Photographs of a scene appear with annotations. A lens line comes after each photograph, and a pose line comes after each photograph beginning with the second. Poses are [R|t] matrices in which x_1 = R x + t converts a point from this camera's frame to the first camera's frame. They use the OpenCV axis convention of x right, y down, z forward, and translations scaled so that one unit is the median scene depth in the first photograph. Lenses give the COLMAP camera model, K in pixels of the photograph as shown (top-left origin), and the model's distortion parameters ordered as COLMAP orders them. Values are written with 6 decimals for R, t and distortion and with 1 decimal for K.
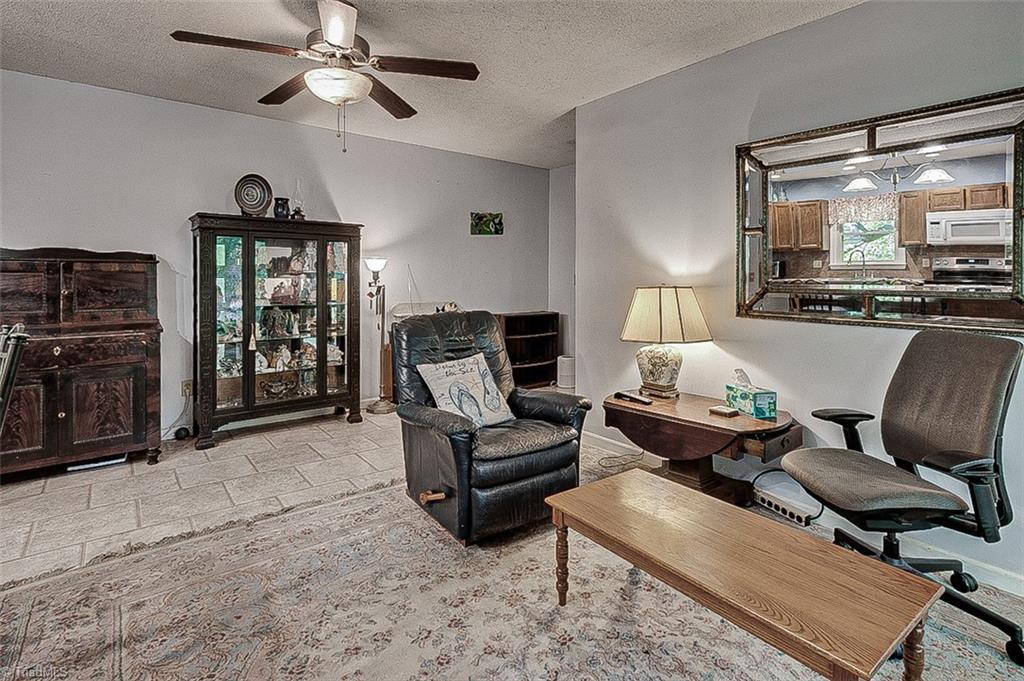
lens RADIAL K [[511.4, 0, 510.5], [0, 511.4, 279.7], [0, 0, 1]] dist [-0.002366, -0.000519]
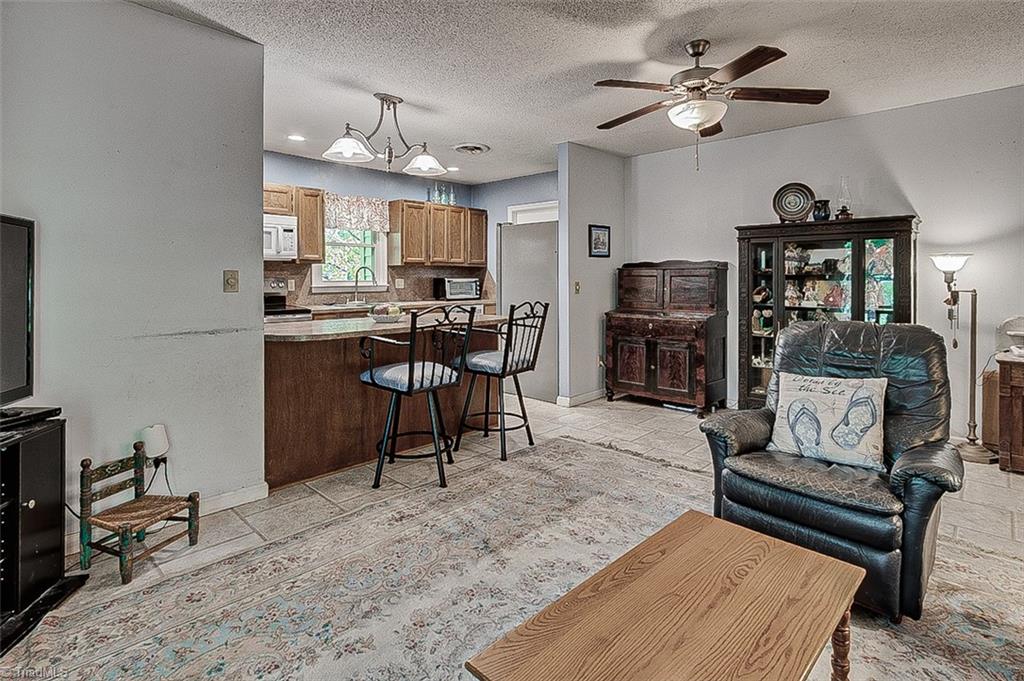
lens RADIAL K [[511.4, 0, 505.2], [0, 511.4, 287.4], [0, 0, 1]] dist [-0.002366, -0.000519]
pose [[0.137414, 0.013268, -0.990425, 0.586541], [-0.007408, 0.999896, 0.012367, 0.003917], [0.990486, 0.005638, 0.137498, 0.320047]]
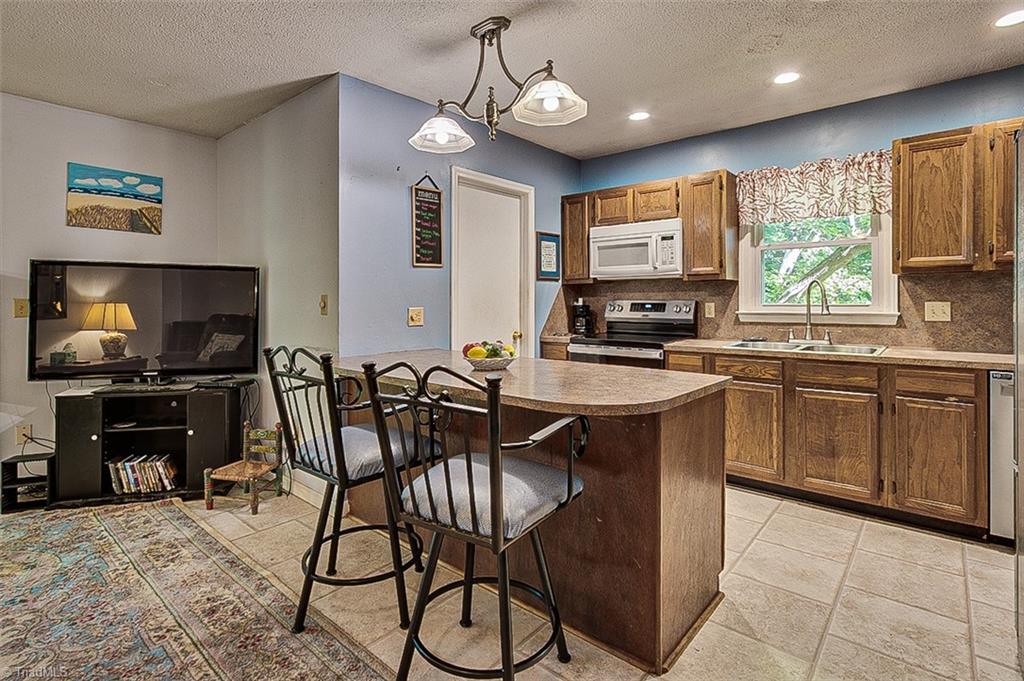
lens RADIAL K [[511.4, 0, 510.8], [0, 511.4, 297.9], [0, 0, 1]] dist [-0.002366, -0.000519]
pose [[-0.980758, -0.002157, -0.195217, -0.497260], [-0.003119, 0.999984, 0.004619, -0.011458], [0.195204, 0.005139, -0.980749, 0.986383]]
